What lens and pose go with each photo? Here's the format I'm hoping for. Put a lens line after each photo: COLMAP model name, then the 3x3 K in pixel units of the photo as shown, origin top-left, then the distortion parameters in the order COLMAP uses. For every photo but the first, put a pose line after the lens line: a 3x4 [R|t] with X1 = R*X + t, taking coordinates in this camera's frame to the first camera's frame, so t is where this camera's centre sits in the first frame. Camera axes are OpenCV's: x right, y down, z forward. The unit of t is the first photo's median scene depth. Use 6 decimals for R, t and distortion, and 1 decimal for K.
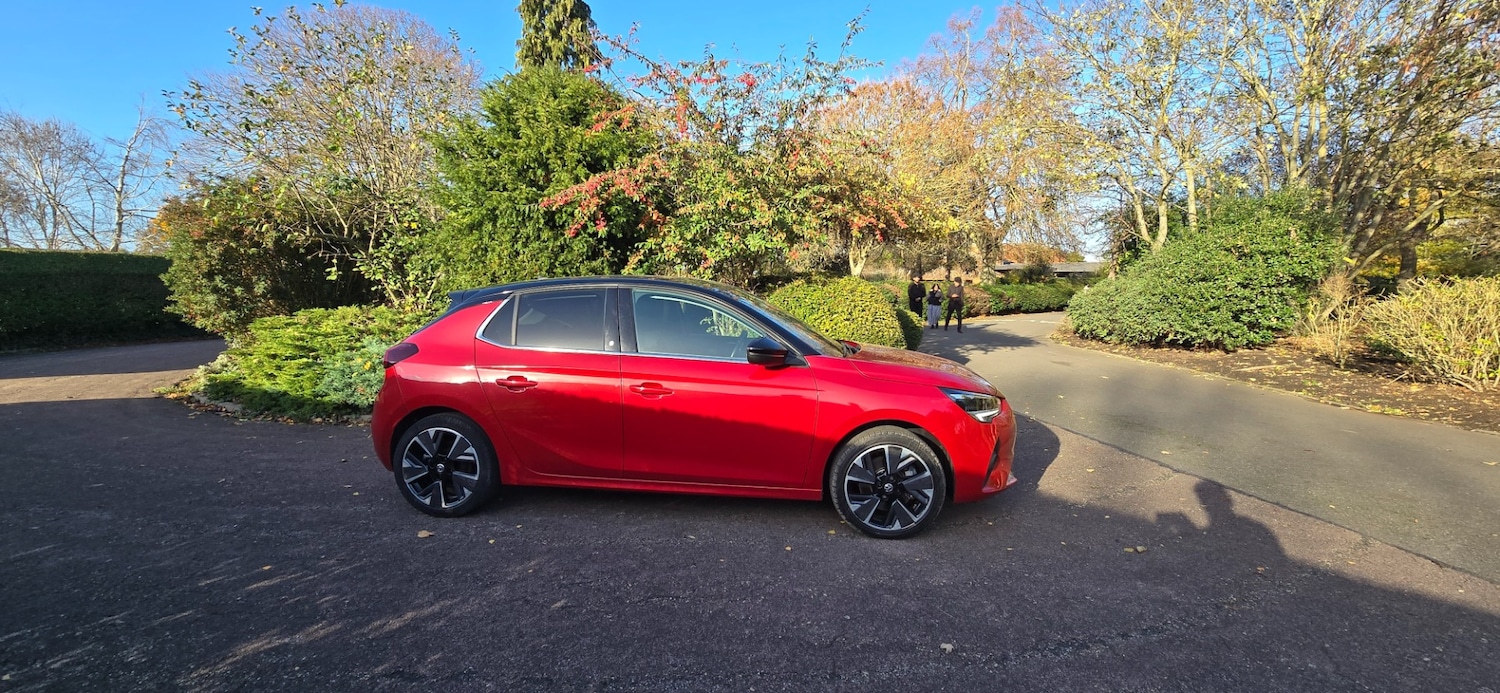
lens RADIAL K [[609.9, 0, 741.8], [0, 609.9, 335.0], [0, 0, 1]] dist [-0.010506, 0.003646]
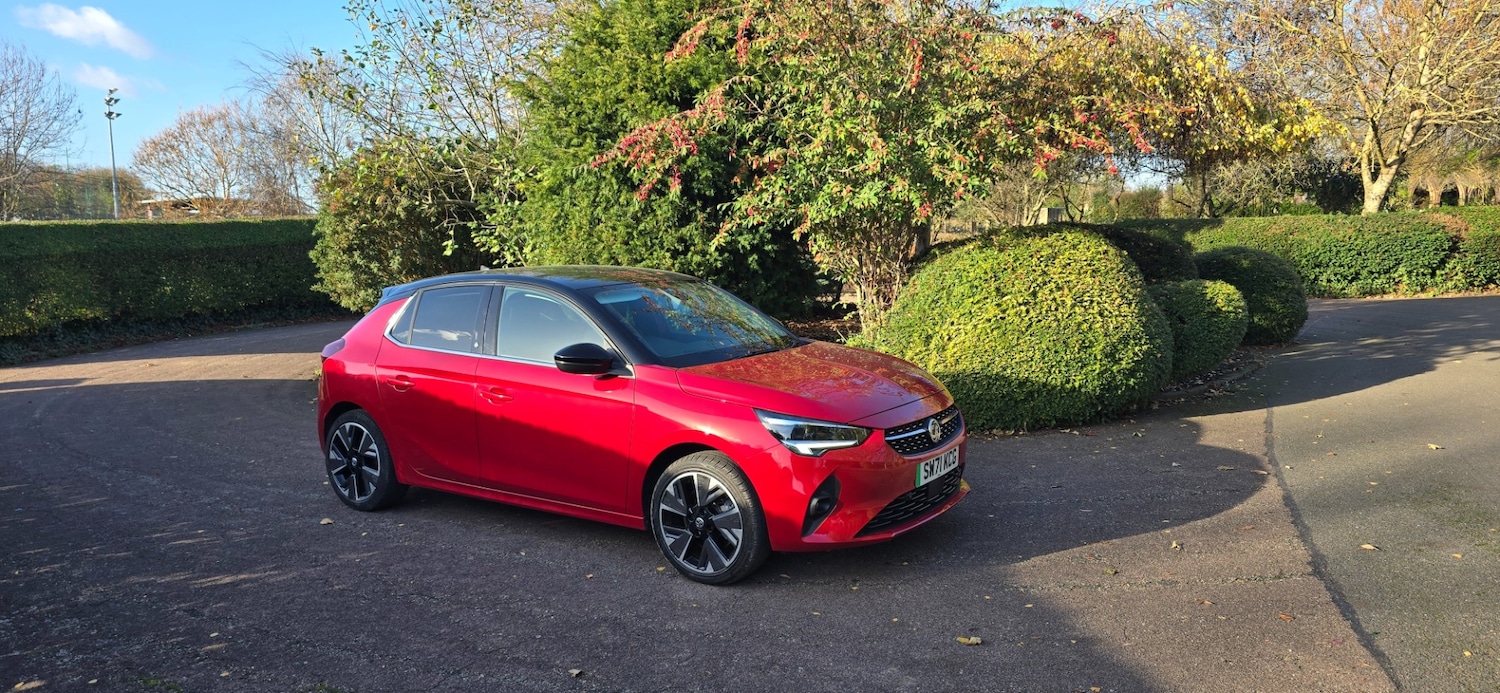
lens RADIAL K [[990.3, 0, 735.2], [0, 990.3, 343.2], [0, 0, 1]] dist [0.089728, -0.103373]
pose [[0.882621, 0.023600, -0.469492, 0.421622], [-0.004816, 0.999141, 0.041170, -0.026897], [0.470060, -0.034077, 0.881976, -0.091234]]
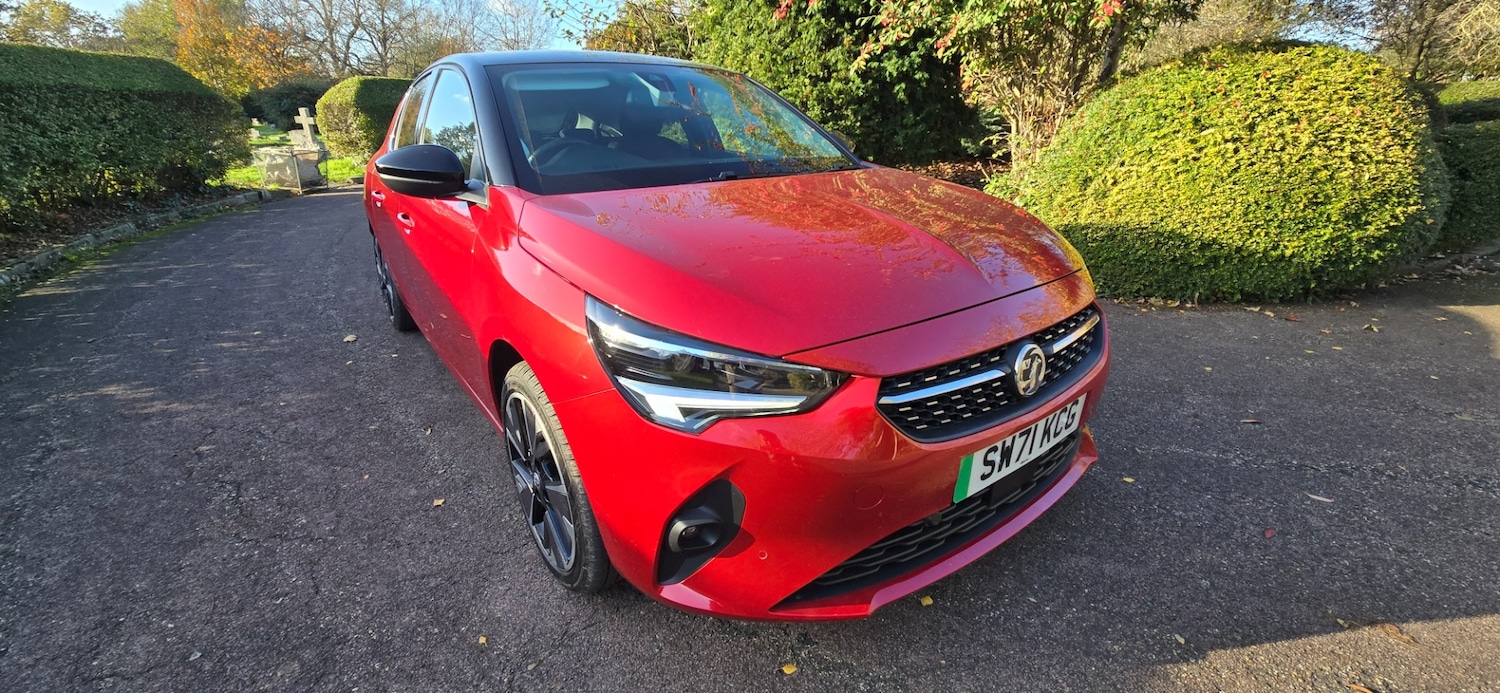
lens RADIAL K [[609.9, 0, 741.8], [0, 609.9, 335.0], [0, 0, 1]] dist [-0.010506, 0.003646]
pose [[0.681072, 0.237626, -0.692586, 0.293310], [-0.038825, 0.956265, 0.289914, -0.001289], [0.731187, -0.170562, 0.660511, 0.374903]]
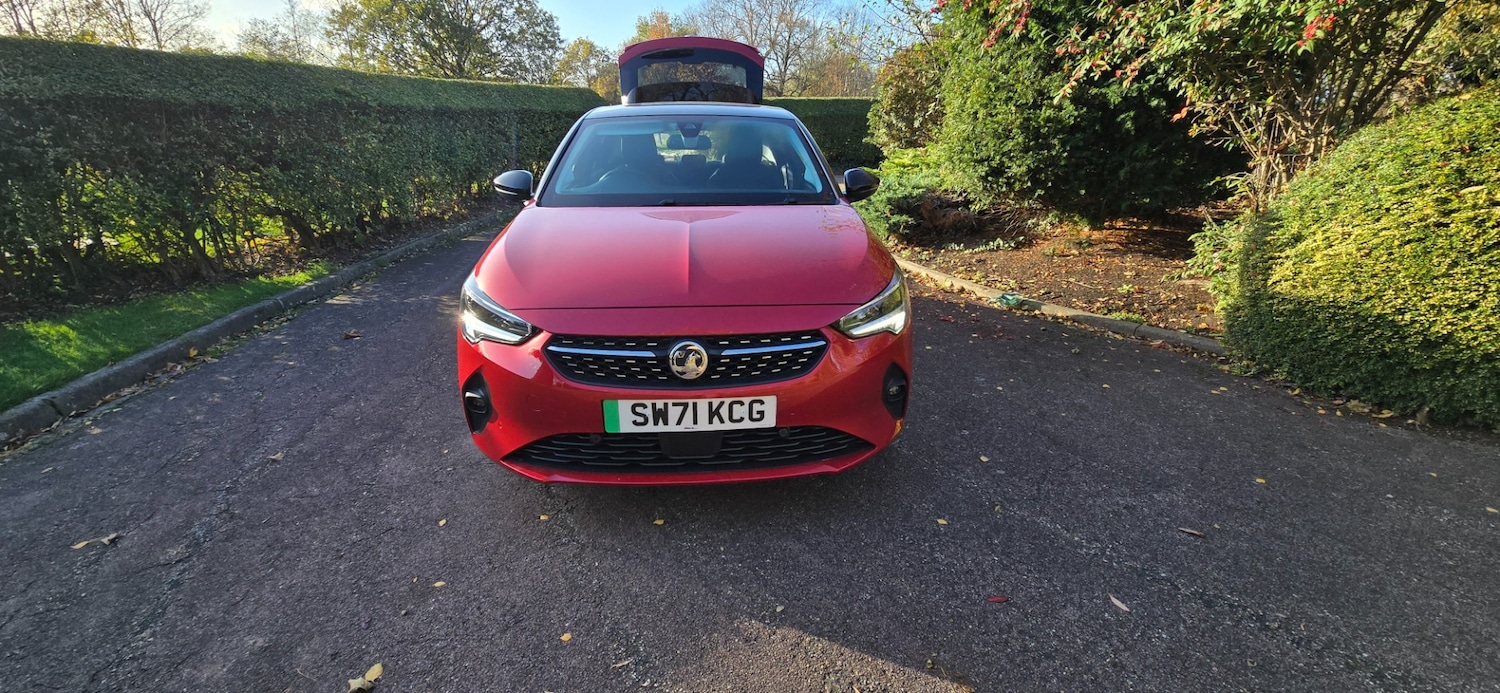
lens RADIAL K [[609.6, 0, 742.3], [0, 609.6, 338.1], [0, 0, 1]] dist [-0.006705, -0.000062]
pose [[0.177270, 0.319020, -0.931022, 0.463325], [-0.070832, 0.947687, 0.311243, -0.030045], [0.981610, 0.010772, 0.190593, 0.530688]]
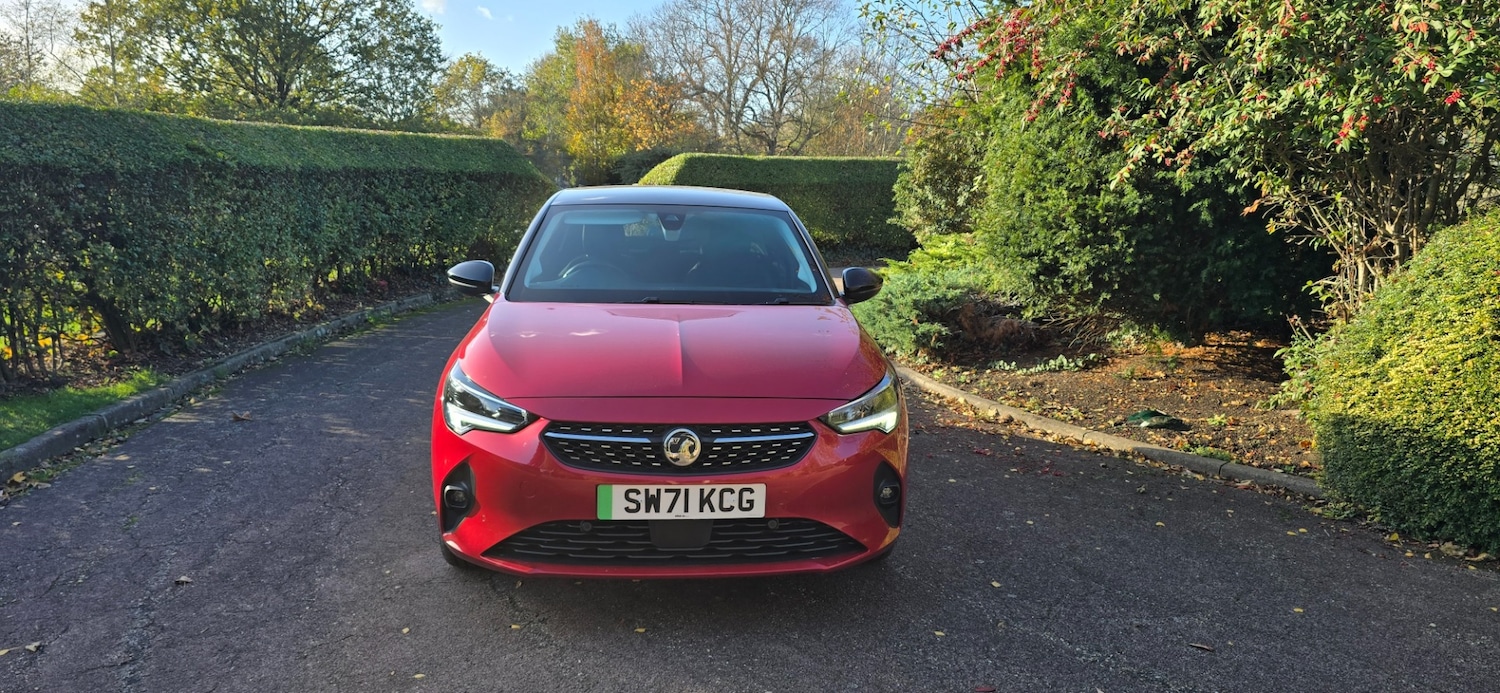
lens RADIAL K [[990.3, 0, 735.2], [0, 990.3, 343.2], [0, 0, 1]] dist [0.089728, -0.103373]
pose [[0.199151, 0.150813, -0.968294, 0.638949], [-0.092045, 0.986598, 0.134733, -0.045304], [0.975636, 0.062294, 0.210364, 0.486798]]
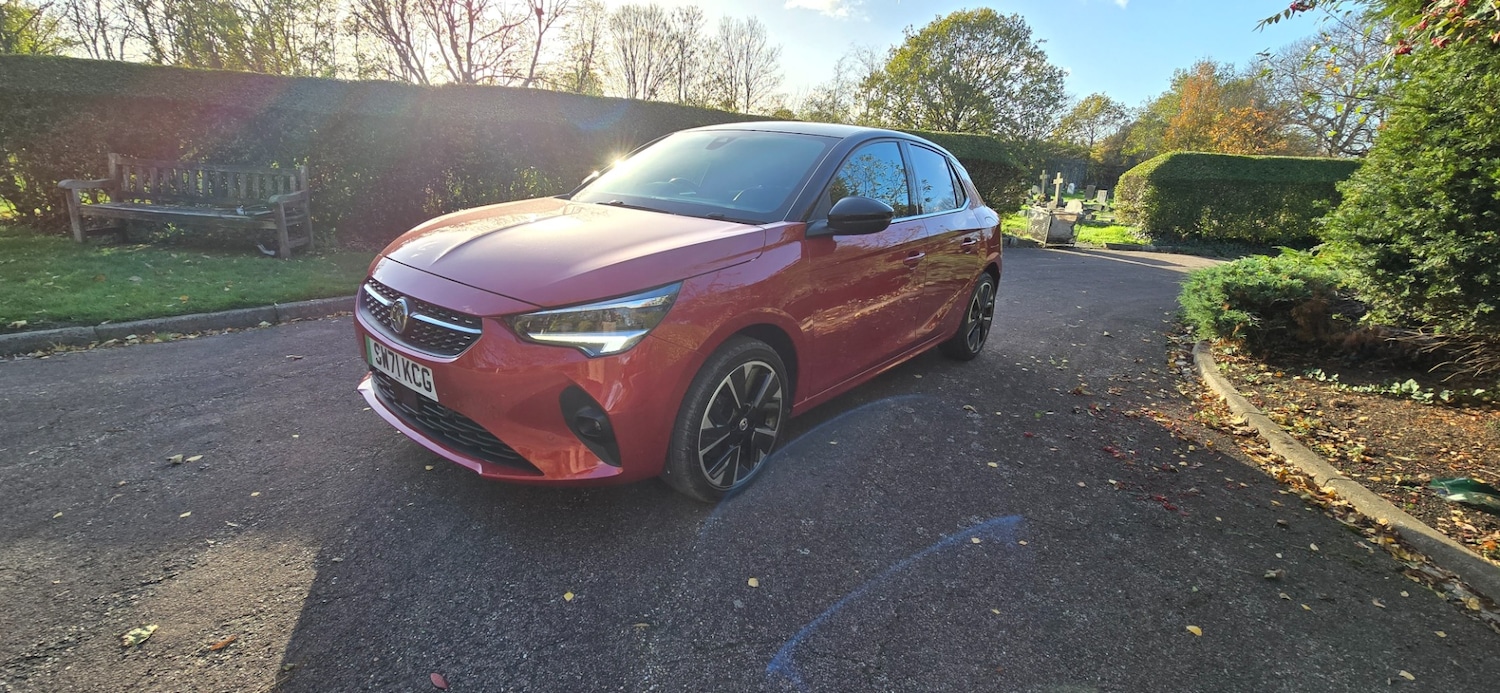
lens RADIAL K [[609.9, 0, 741.8], [0, 609.9, 335.0], [0, 0, 1]] dist [-0.010506, 0.003646]
pose [[-0.540937, 0.189982, -0.819326, 0.373283], [-0.124311, 0.945396, 0.301287, -0.036380], [0.831826, 0.264828, -0.487782, 0.826460]]
